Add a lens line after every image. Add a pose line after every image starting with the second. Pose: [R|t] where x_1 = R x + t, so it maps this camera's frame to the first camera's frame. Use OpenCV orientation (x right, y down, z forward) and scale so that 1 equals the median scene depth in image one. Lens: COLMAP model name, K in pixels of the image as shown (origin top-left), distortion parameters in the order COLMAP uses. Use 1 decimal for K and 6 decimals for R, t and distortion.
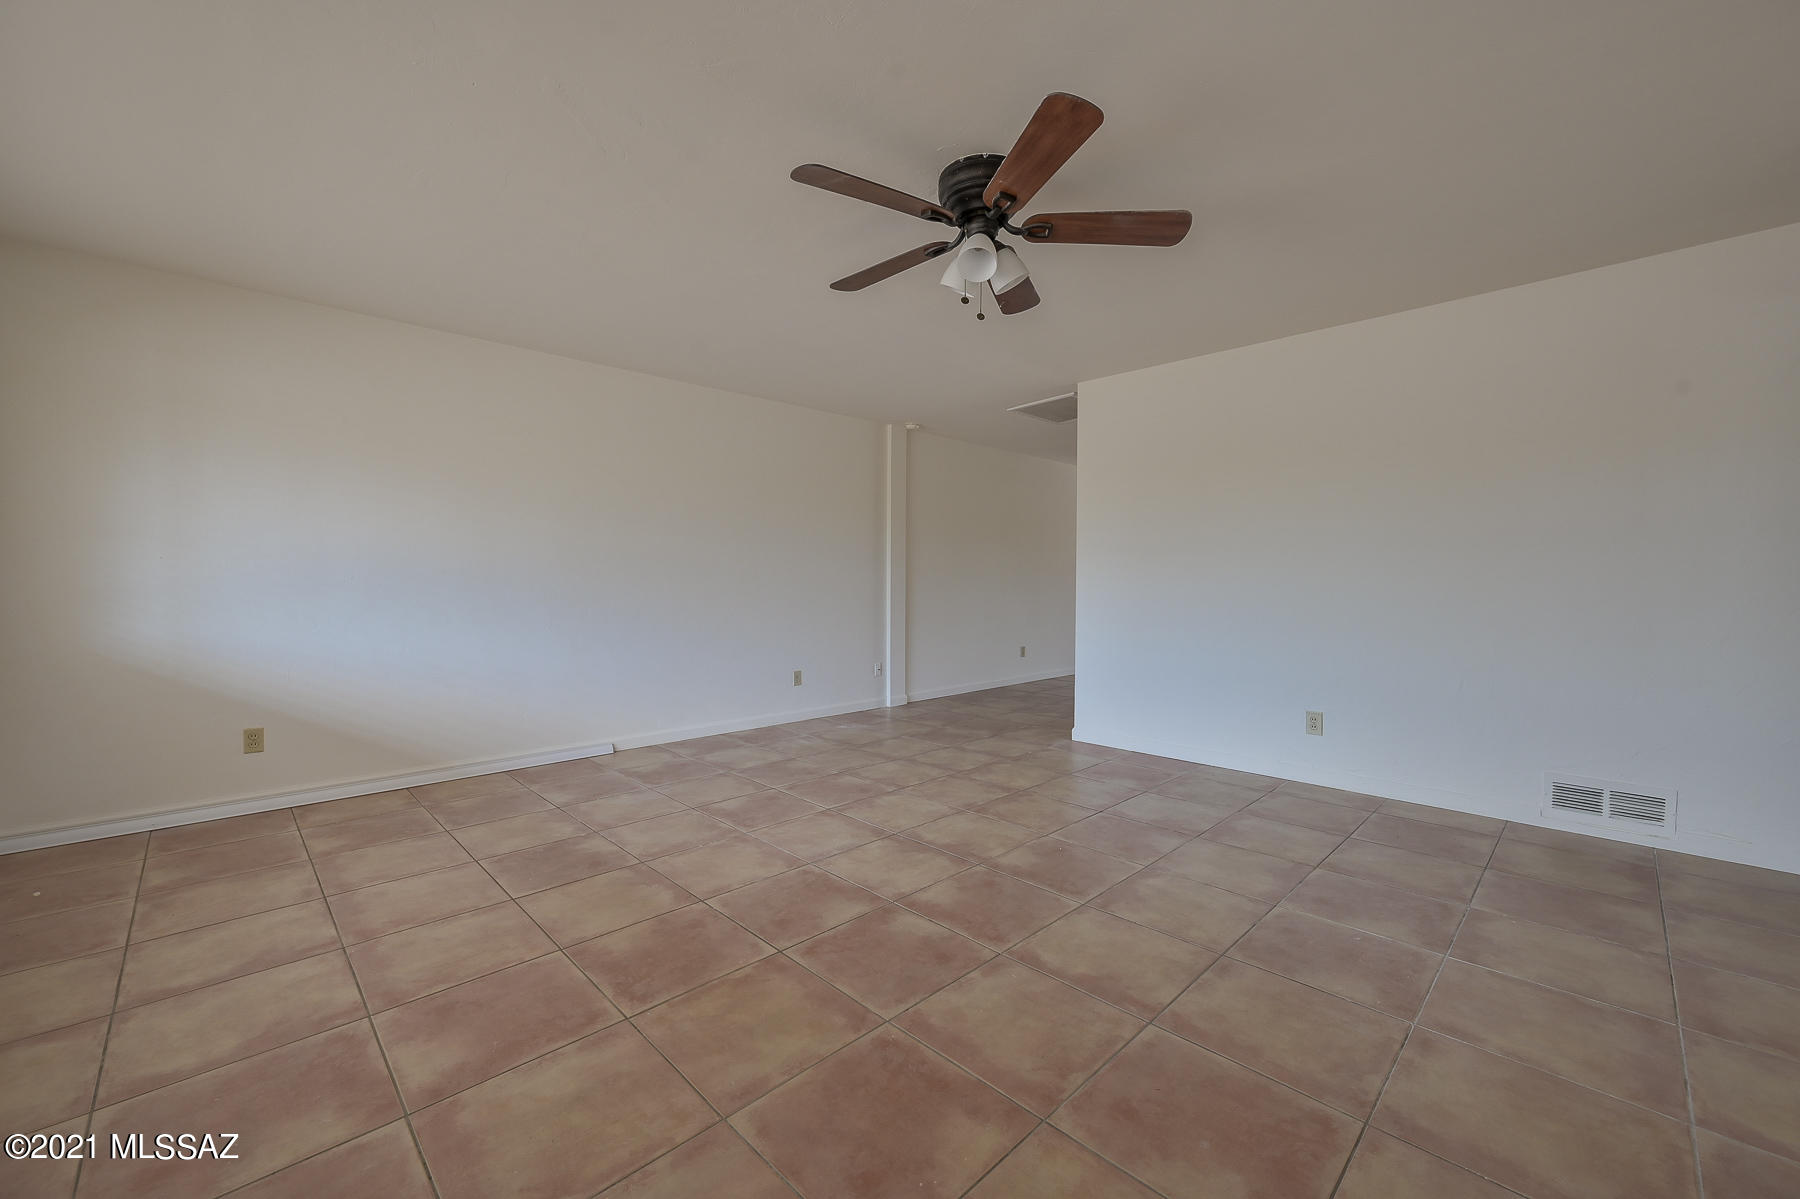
lens RADIAL K [[706.9, 0, 894.5], [0, 706.9, 589.7], [0, 0, 1]] dist [-0.002599, 0.000440]
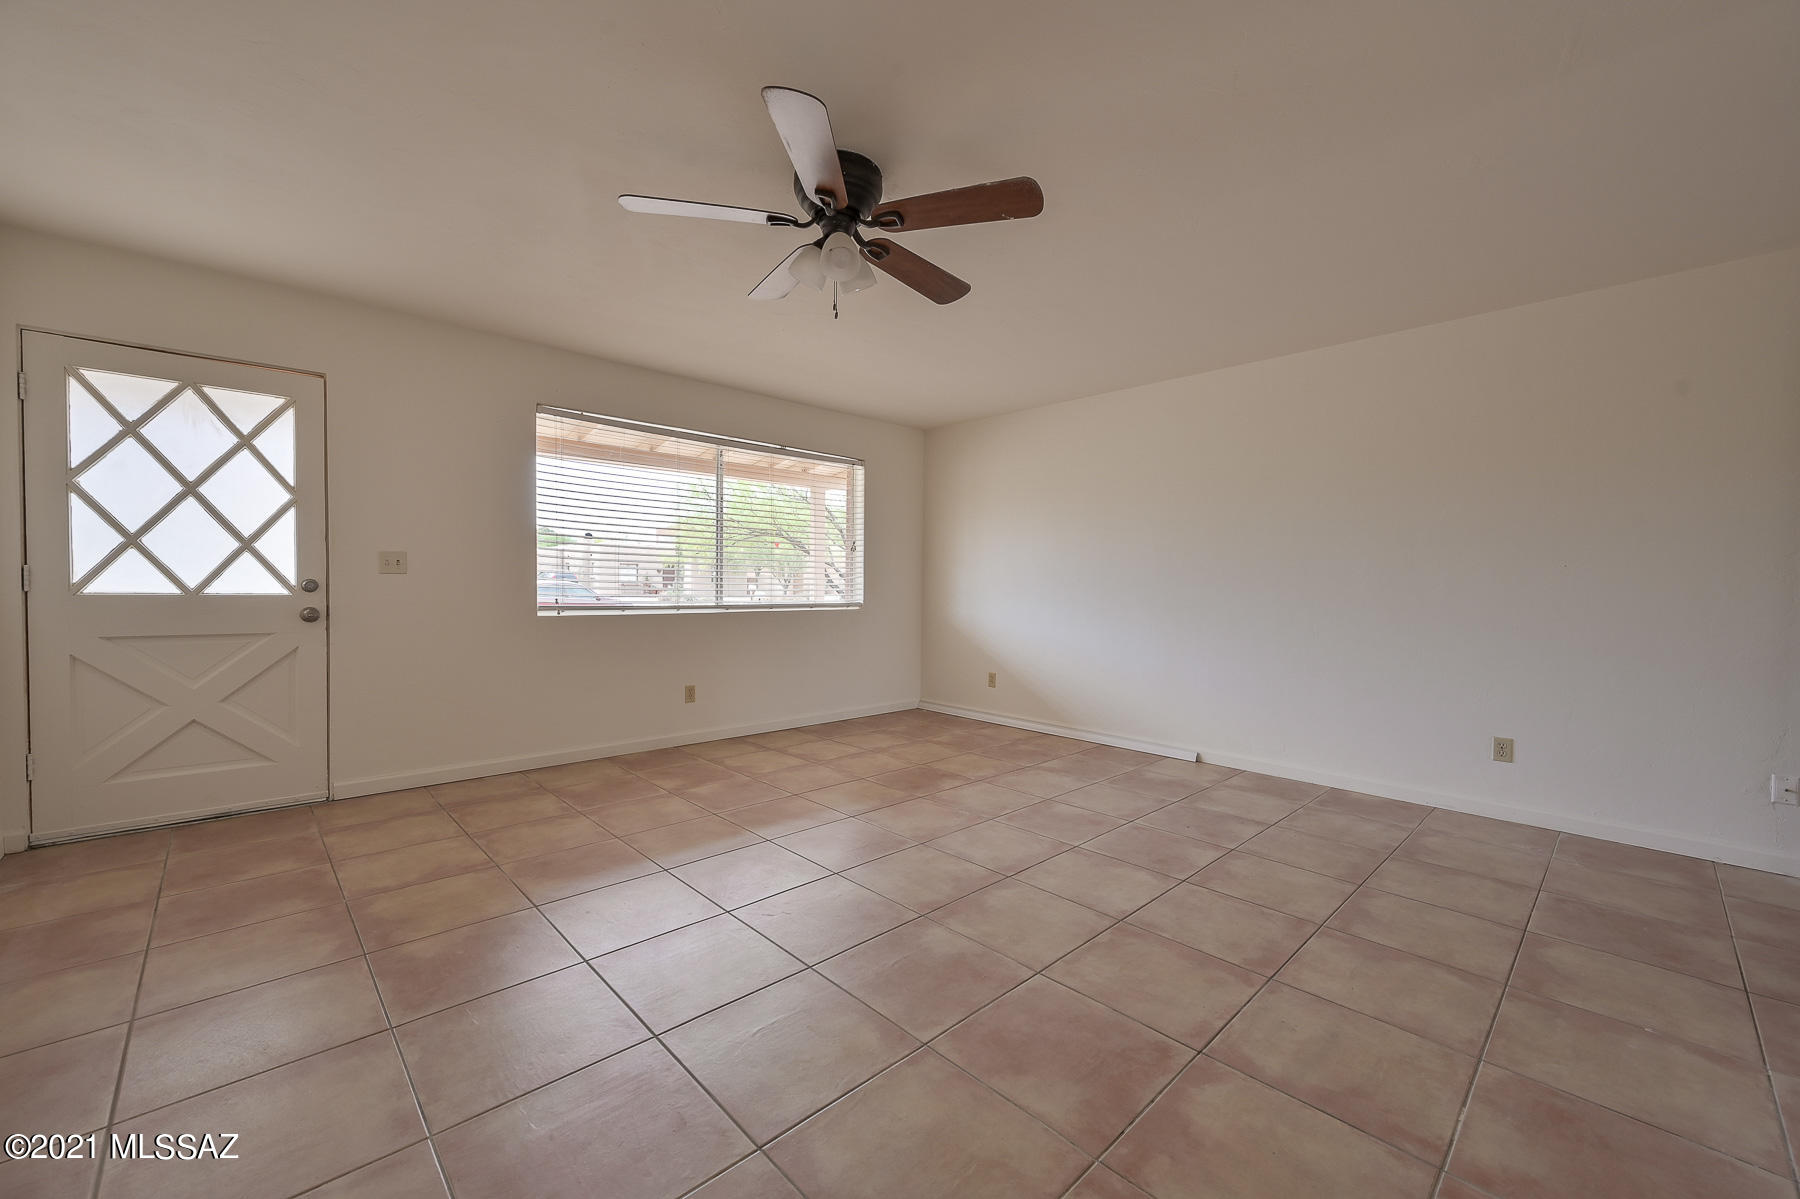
lens RADIAL K [[706.9, 0, 900.4], [0, 706.9, 600.2], [0, 0, 1]] dist [-0.002599, 0.000440]
pose [[-0.007950, 0.021039, -0.999747, 0.919919], [-0.024785, 0.999467, 0.021230, -0.008580], [0.999661, 0.024948, -0.007424, 0.925433]]
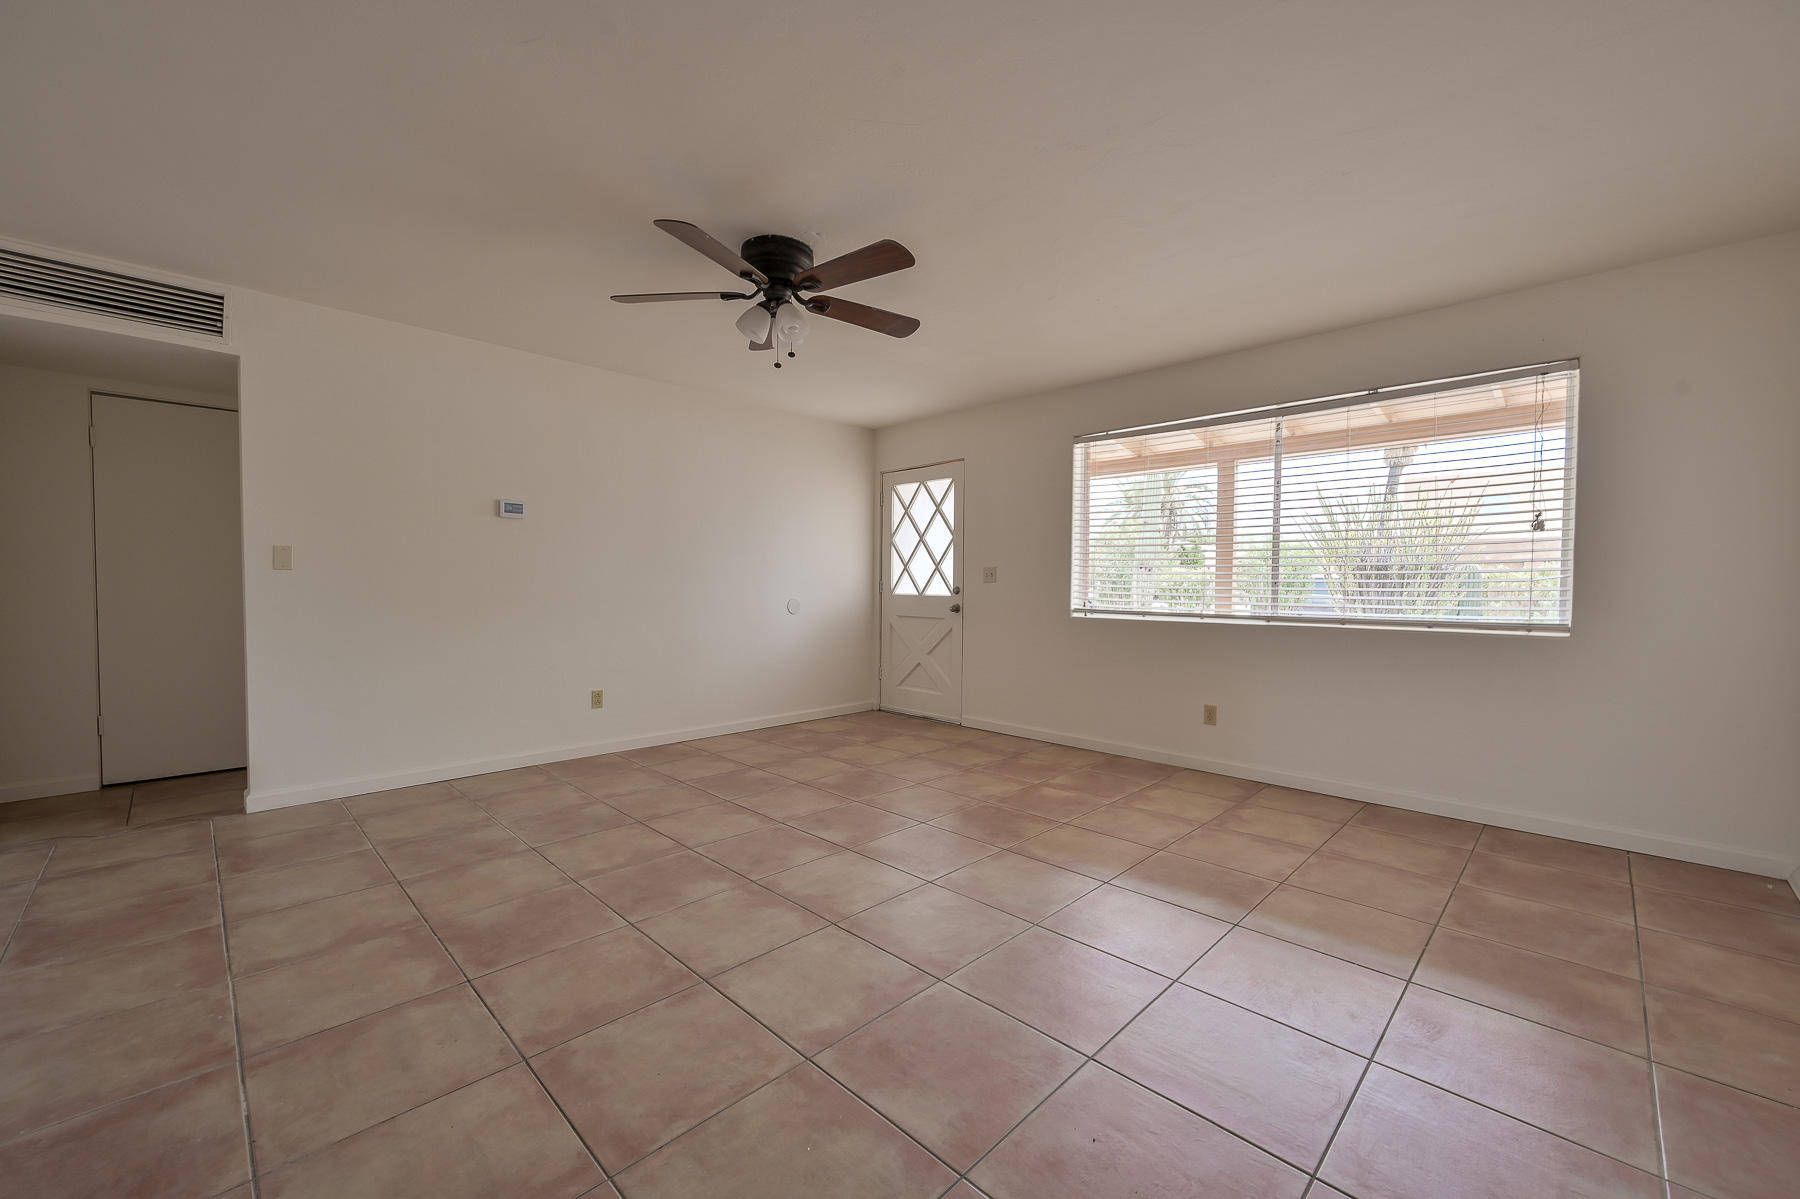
lens RADIAL K [[706.9, 0, 905.9], [0, 706.9, 608.7], [0, 0, 1]] dist [-0.002599, 0.000440]
pose [[-0.999518, -0.007974, -0.029991, -0.053655], [-0.009407, 0.998805, 0.047963, -0.024633], [0.029573, 0.048222, -0.998399, 1.850917]]
